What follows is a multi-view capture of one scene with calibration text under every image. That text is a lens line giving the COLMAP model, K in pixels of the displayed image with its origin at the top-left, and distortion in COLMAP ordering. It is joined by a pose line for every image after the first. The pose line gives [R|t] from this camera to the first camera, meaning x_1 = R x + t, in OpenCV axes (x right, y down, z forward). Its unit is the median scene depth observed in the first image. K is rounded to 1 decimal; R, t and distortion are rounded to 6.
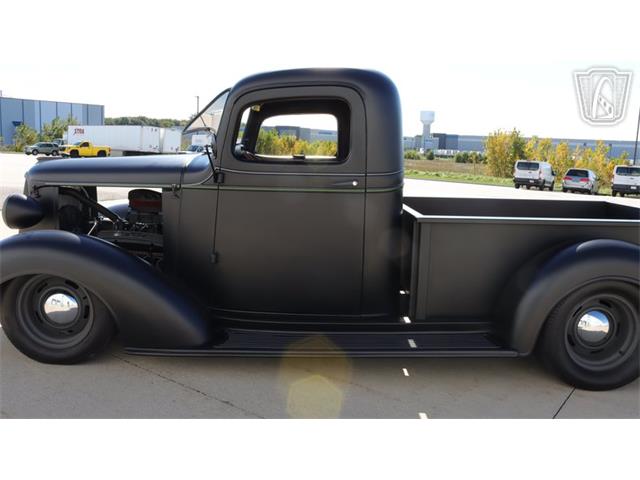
lens RADIAL K [[567.3, 0, 320.0], [0, 567.3, 240.0], [0, 0, 1]] dist [-0.139075, 0.109523]
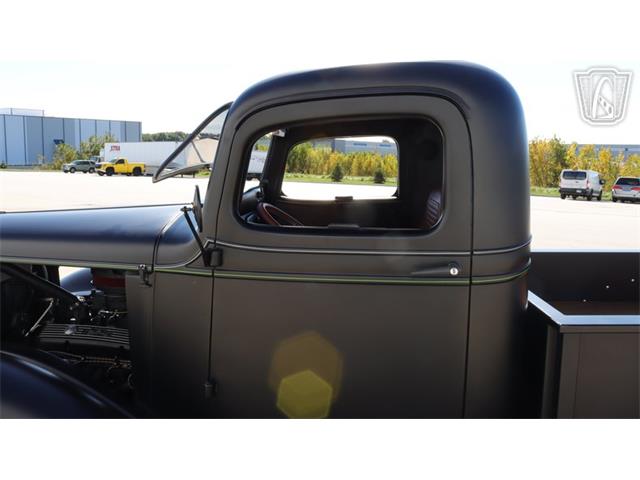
lens RADIAL K [[567.3, 0, 320.0], [0, 567.3, 240.0], [0, 0, 1]] dist [-0.139075, 0.109523]
pose [[0.997867, -0.013796, -0.063801, -0.028100], [0.012507, 0.999710, -0.020560, -0.102417], [0.064066, 0.019719, 0.997751, 0.377992]]
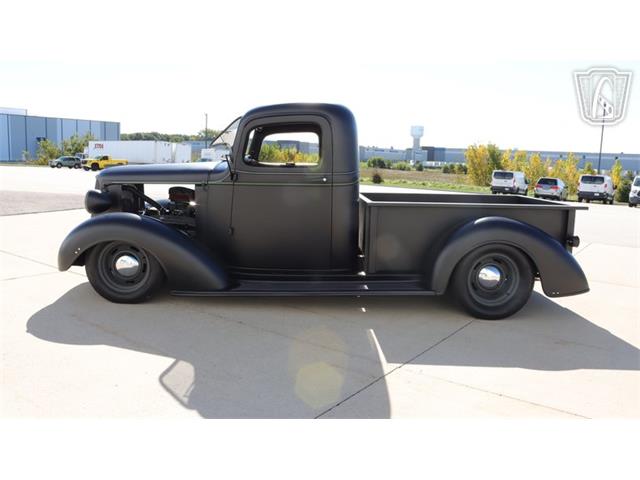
lens RADIAL K [[523.9, 0, 320.0], [0, 523.9, 240.0], [0, 0, 1]] dist [-0.152297, 0.105335]
pose [[0.999986, -0.004616, 0.002458, 0.038204], [0.004641, 0.999938, -0.010095, 0.063352], [-0.002412, 0.010107, 0.999946, -0.330775]]
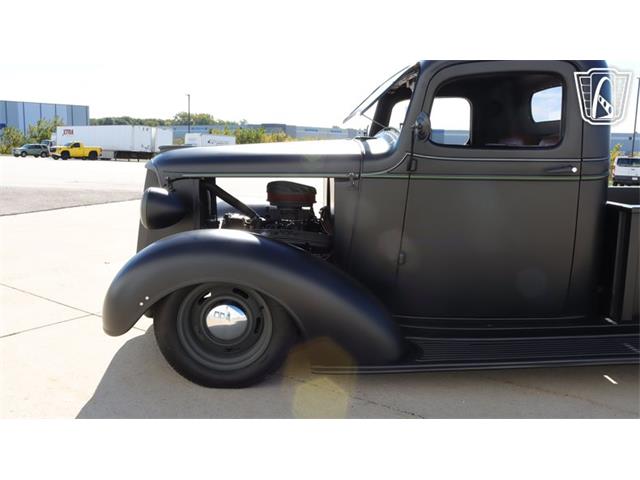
lens RADIAL K [[567.3, 0, 320.0], [0, 567.3, 240.0], [0, 0, 1]] dist [-0.139075, 0.109523]
pose [[0.999548, -0.020549, 0.021931, -0.303361], [0.020438, 0.999777, 0.005270, -0.002437], [-0.022034, -0.004819, 0.999746, 0.121821]]
